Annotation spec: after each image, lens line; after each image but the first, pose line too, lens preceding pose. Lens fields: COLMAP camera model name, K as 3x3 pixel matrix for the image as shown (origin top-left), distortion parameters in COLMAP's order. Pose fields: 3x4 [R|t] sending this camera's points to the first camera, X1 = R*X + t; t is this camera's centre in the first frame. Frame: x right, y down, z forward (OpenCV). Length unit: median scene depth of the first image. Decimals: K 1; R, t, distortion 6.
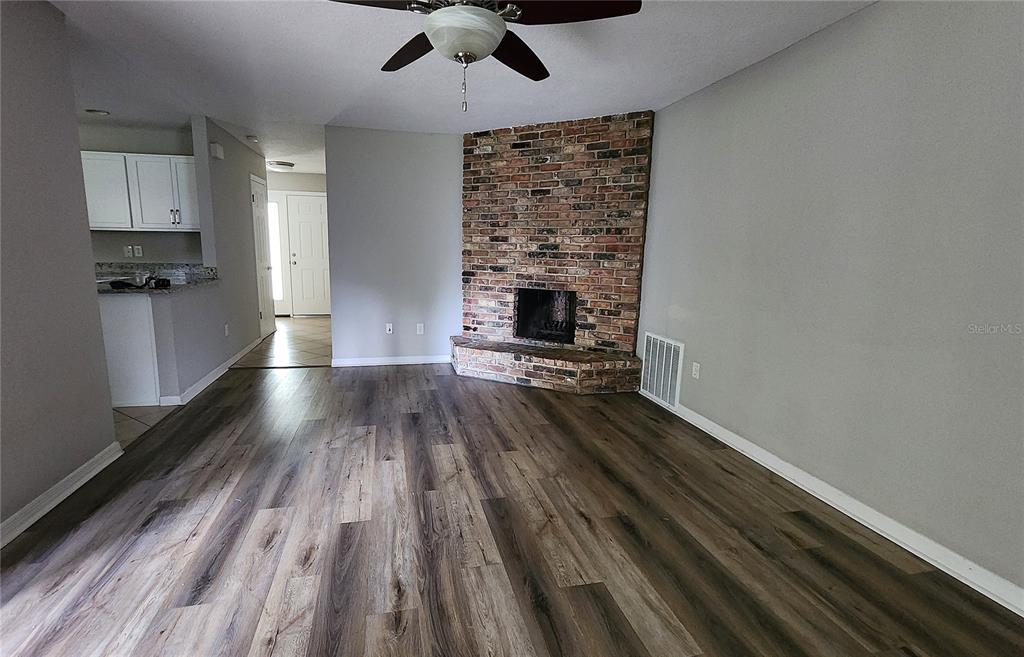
lens RADIAL K [[478.3, 0, 511.0], [0, 478.3, 329.1], [0, 0, 1]] dist [0.004062, 0.000415]
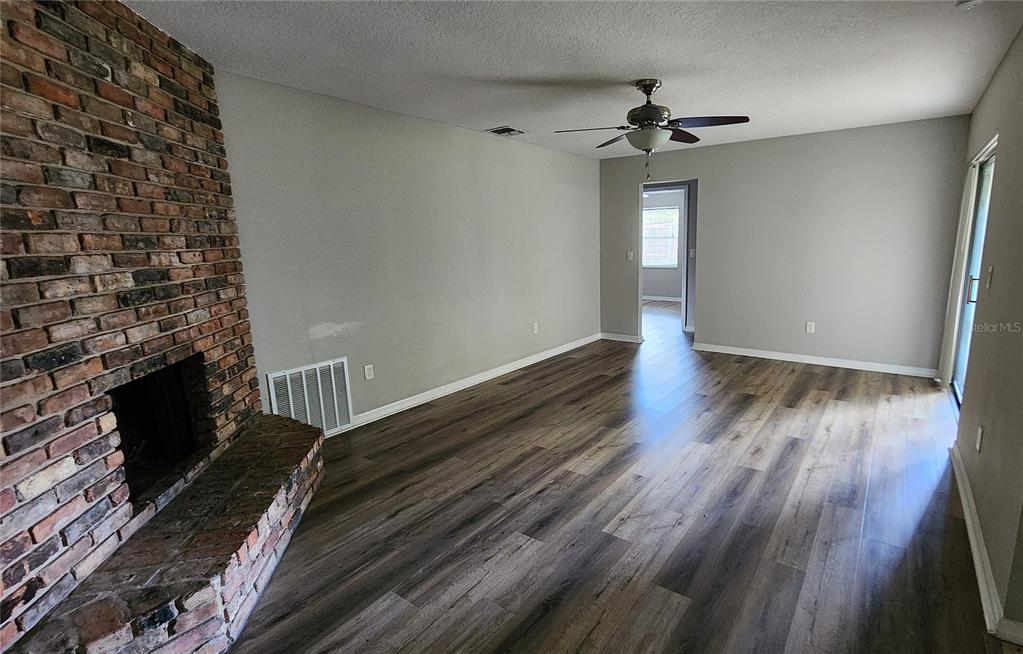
lens RADIAL K [[477.9, 0, 553.8], [0, 477.9, 331.1], [0, 0, 1]] dist [0.004062, 0.000415]
pose [[-0.641183, -0.150592, 0.752467, -0.624864], [0.138194, 0.941866, 0.306253, -0.252985], [-0.754842, 0.300351, -0.583097, 1.200362]]
